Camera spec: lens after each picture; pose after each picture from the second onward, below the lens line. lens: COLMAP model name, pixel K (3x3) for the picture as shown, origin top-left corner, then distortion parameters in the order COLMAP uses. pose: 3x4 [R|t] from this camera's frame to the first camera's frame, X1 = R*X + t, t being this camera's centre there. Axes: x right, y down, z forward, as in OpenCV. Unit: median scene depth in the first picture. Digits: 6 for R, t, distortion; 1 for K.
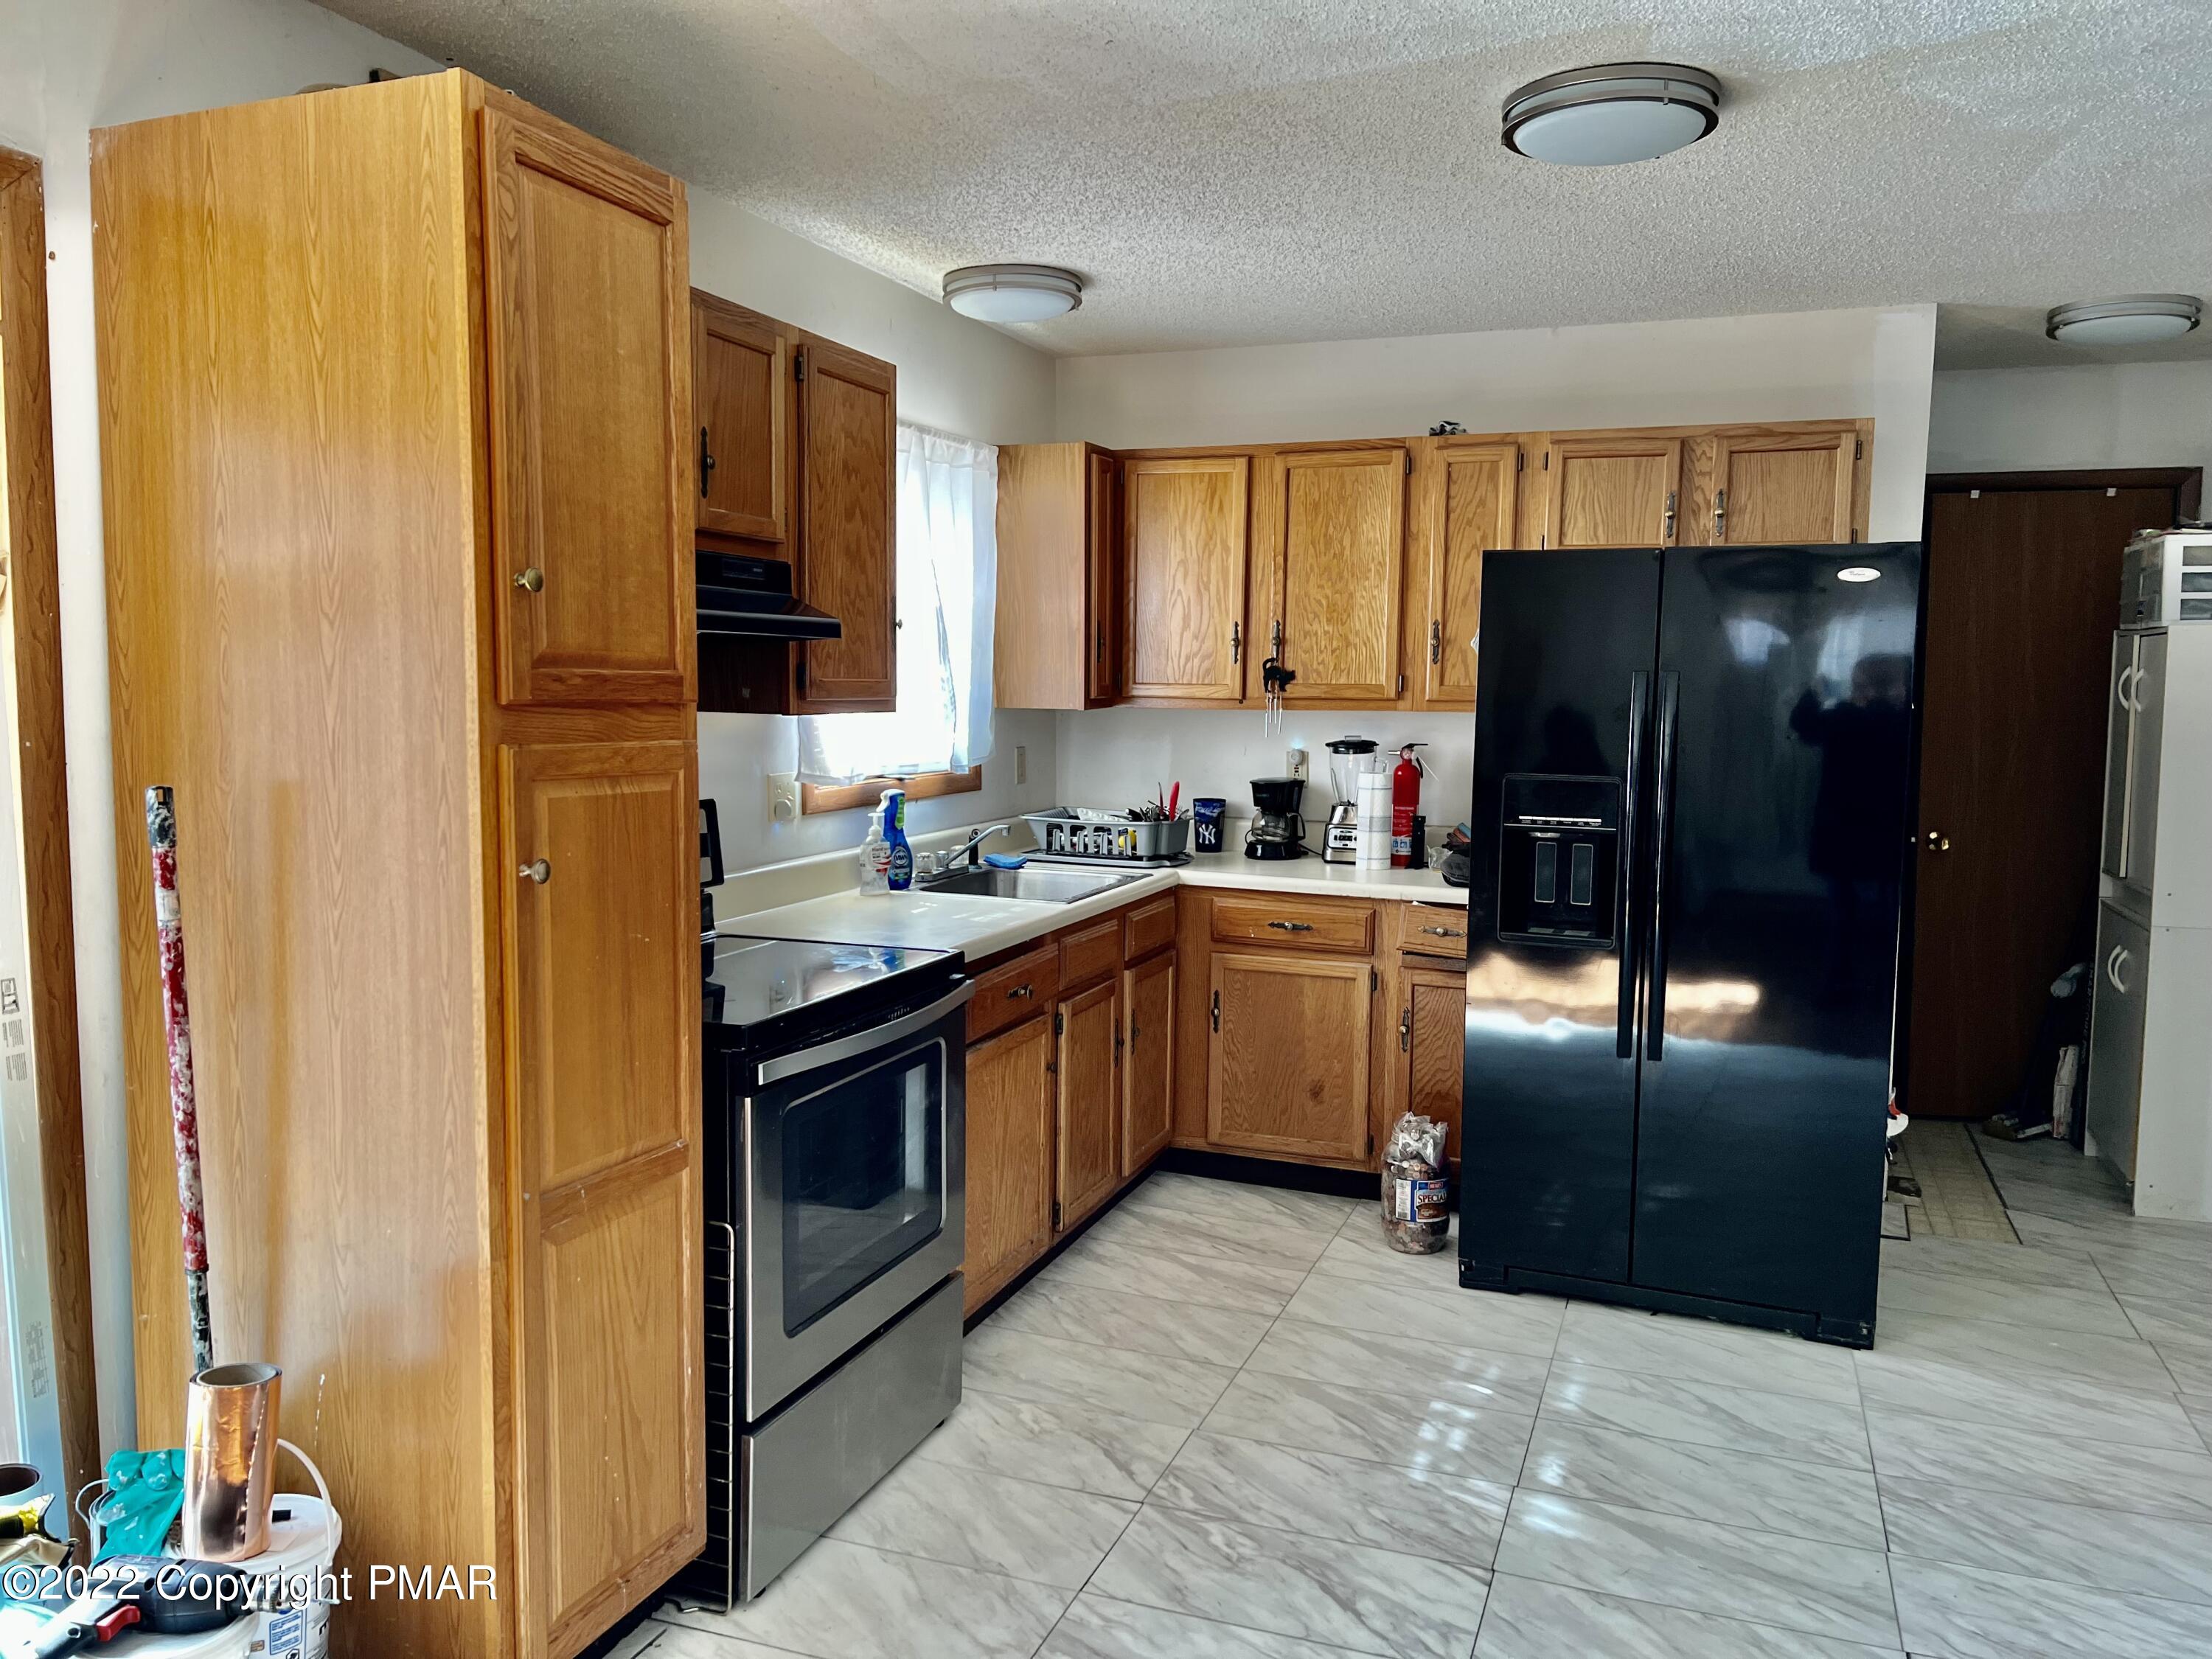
lens RADIAL K [[1662.5, 0, 1109.8], [0, 1662.5, 821.0], [0, 0, 1]] dist [0.032439, -0.039613]
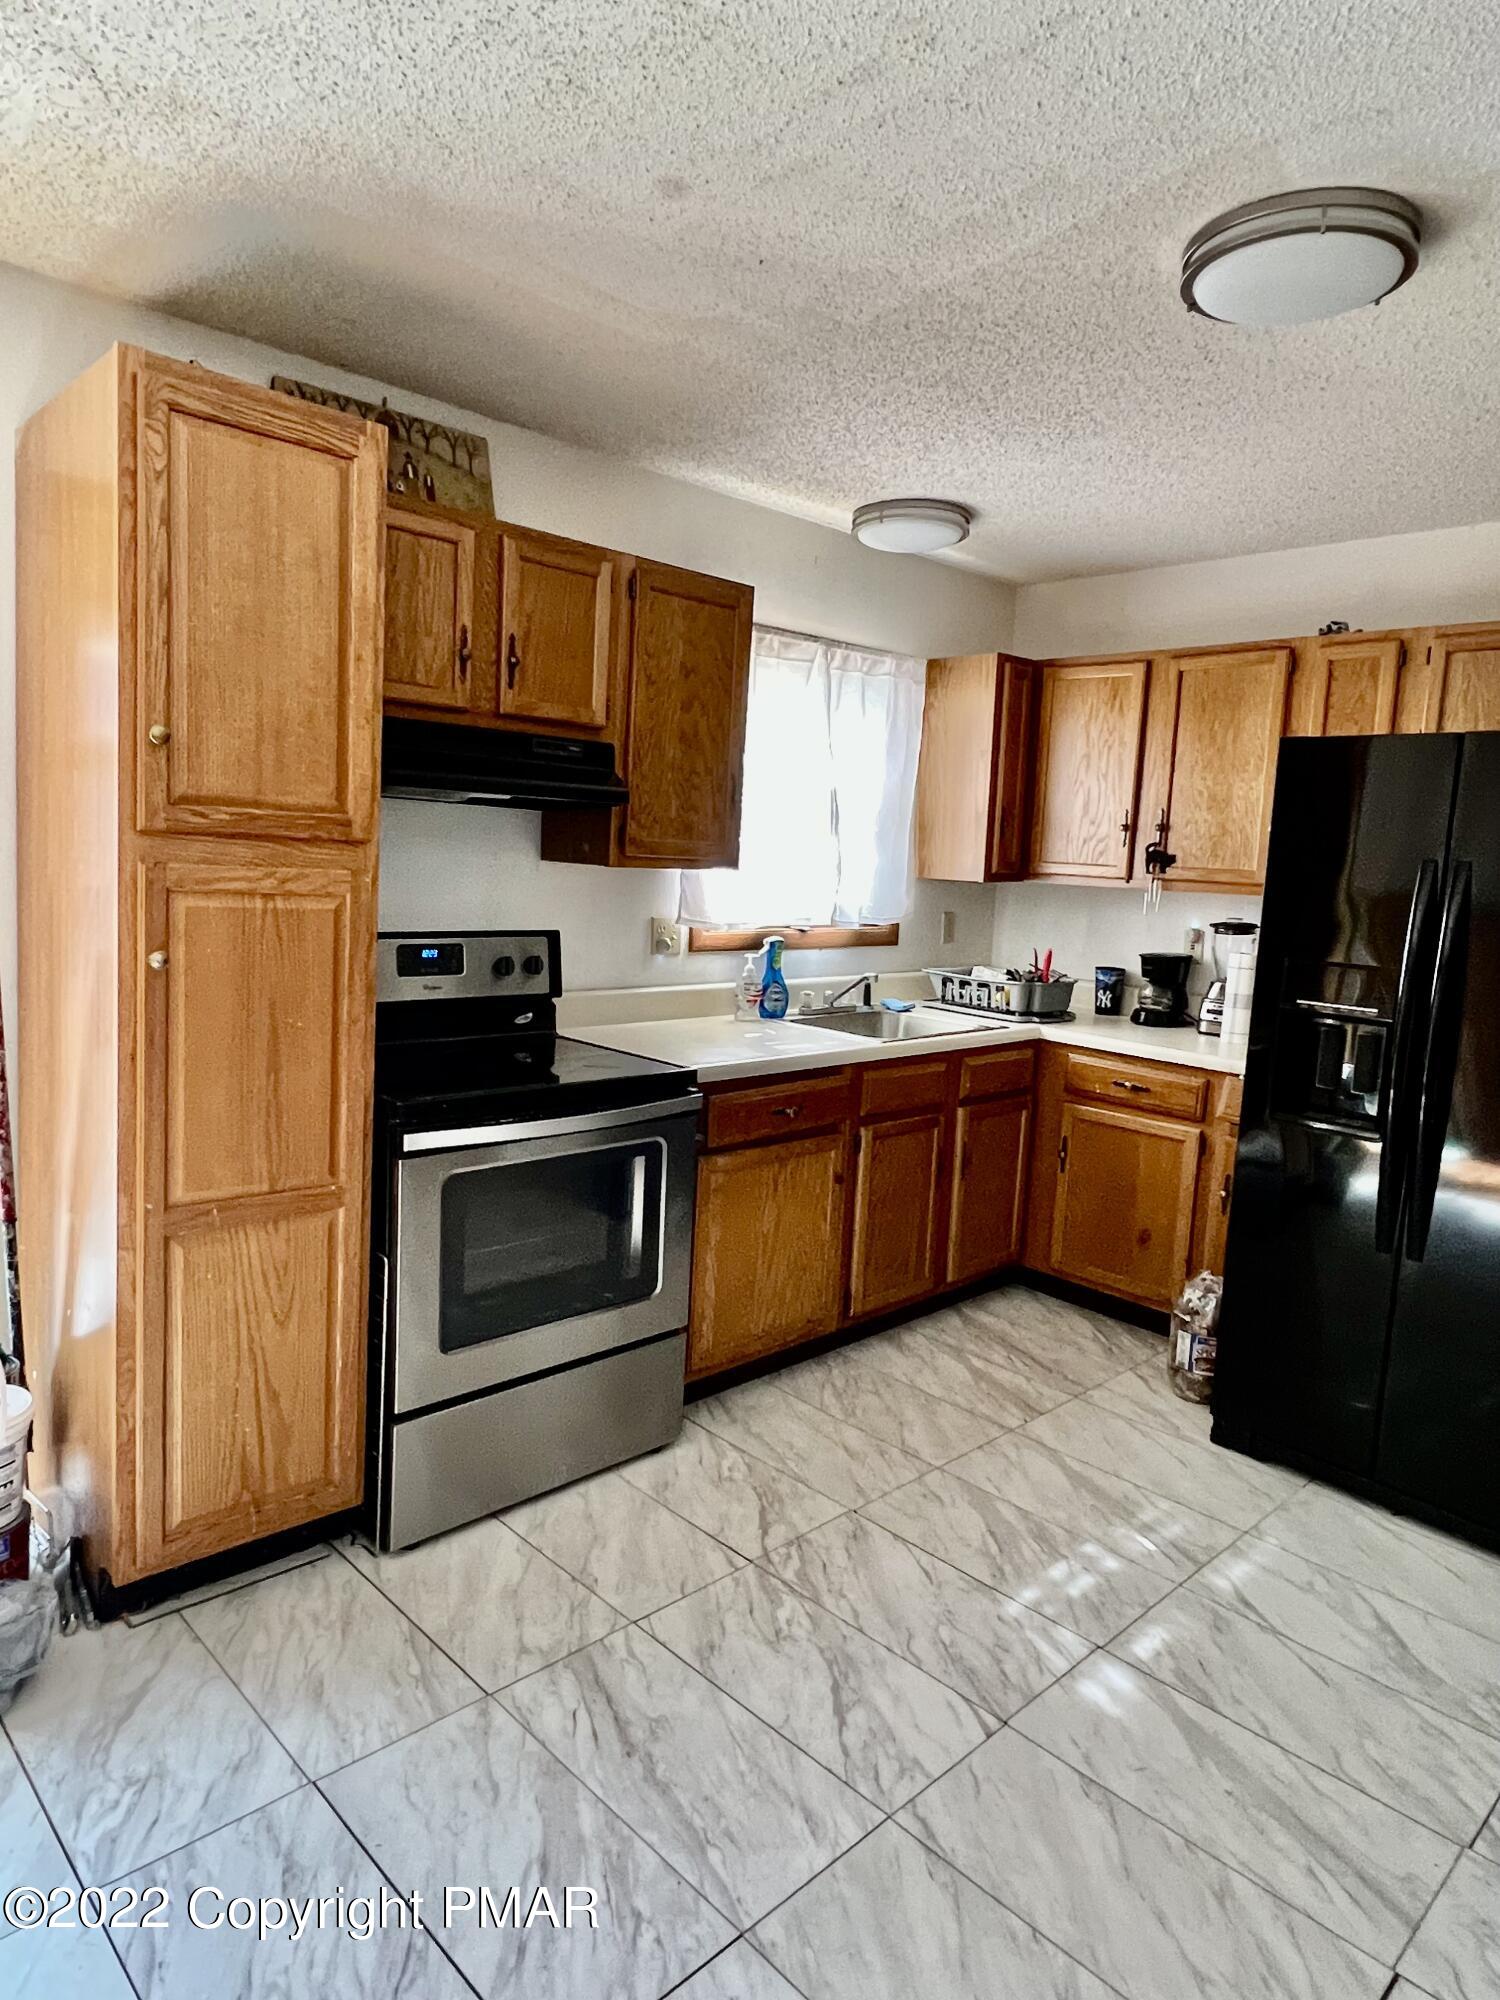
lens RADIAL K [[1232.9, 0, 750.8], [0, 1232.9, 993.5], [0, 0, 1]] dist [-0.012668, 0.005210]
pose [[0.900867, 0.082730, -0.426138, 0.285119], [-0.076408, 0.996565, 0.031944, -0.005636], [0.427317, 0.003783, 0.904094, 0.195148]]
